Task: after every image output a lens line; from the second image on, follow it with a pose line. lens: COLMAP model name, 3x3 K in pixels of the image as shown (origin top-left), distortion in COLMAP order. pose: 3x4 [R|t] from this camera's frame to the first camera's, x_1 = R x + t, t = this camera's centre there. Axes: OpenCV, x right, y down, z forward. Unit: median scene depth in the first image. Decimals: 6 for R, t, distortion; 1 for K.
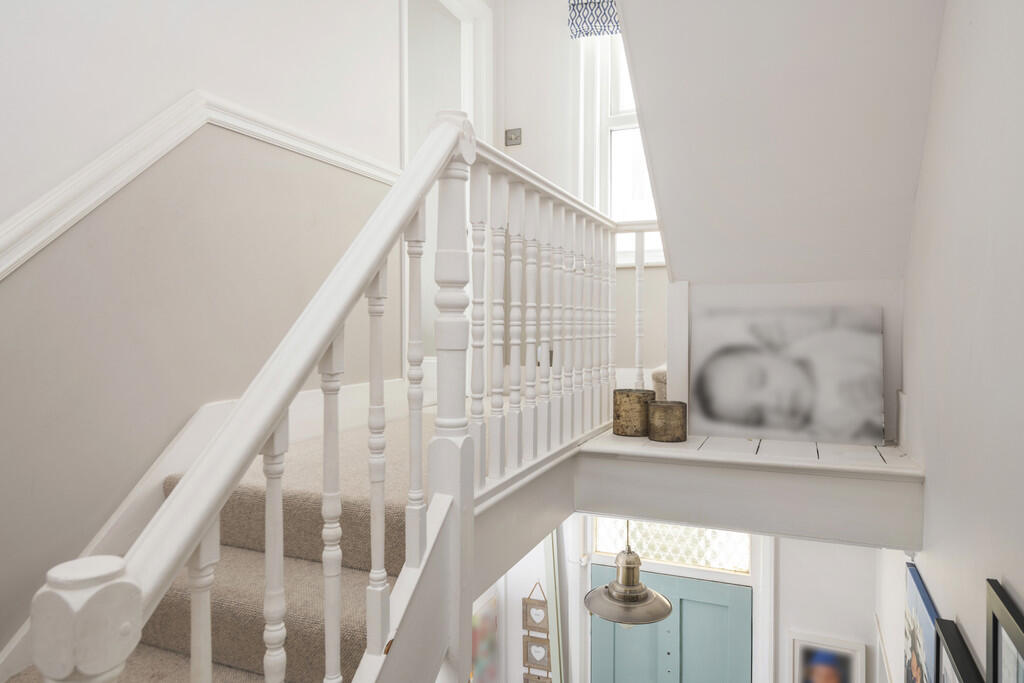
lens RADIAL K [[664.5, 0, 512.6], [0, 664.5, 340.5], [0, 0, 1]] dist [0.055611, -0.006524]
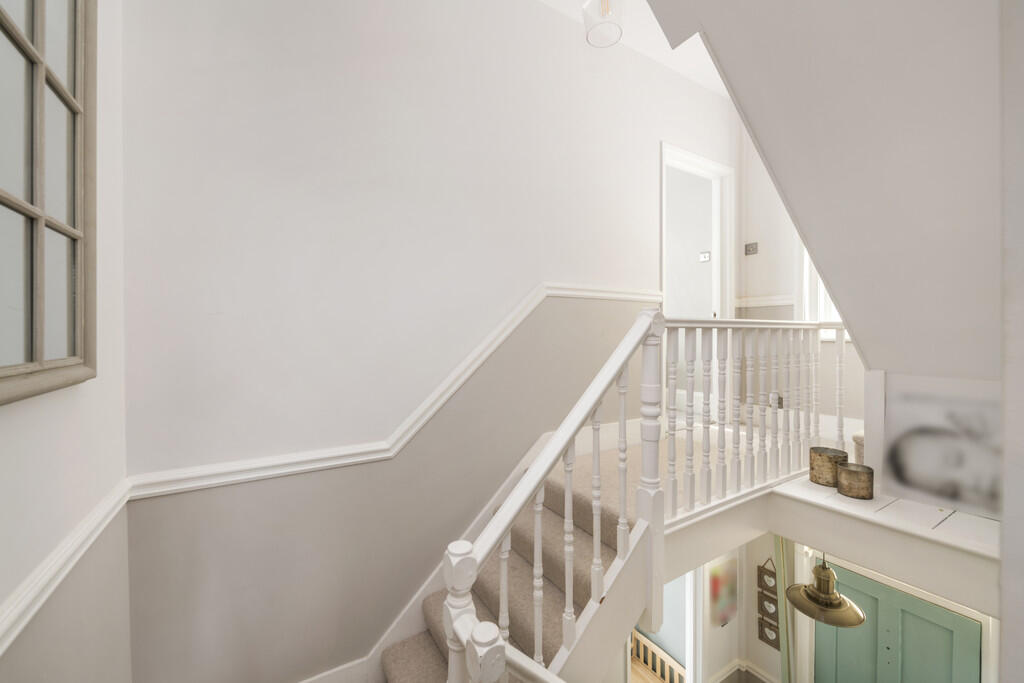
lens RADIAL K [[415.3, 0, 510.2], [0, 415.3, 335.7], [0, 0, 1]] dist [-0.001071, 0.000010]
pose [[0.819969, 0.006272, -0.572374, 0.143051], [-0.017098, 0.999762, -0.013539, -0.146307], [0.572153, 0.020888, 0.819881, -0.074124]]
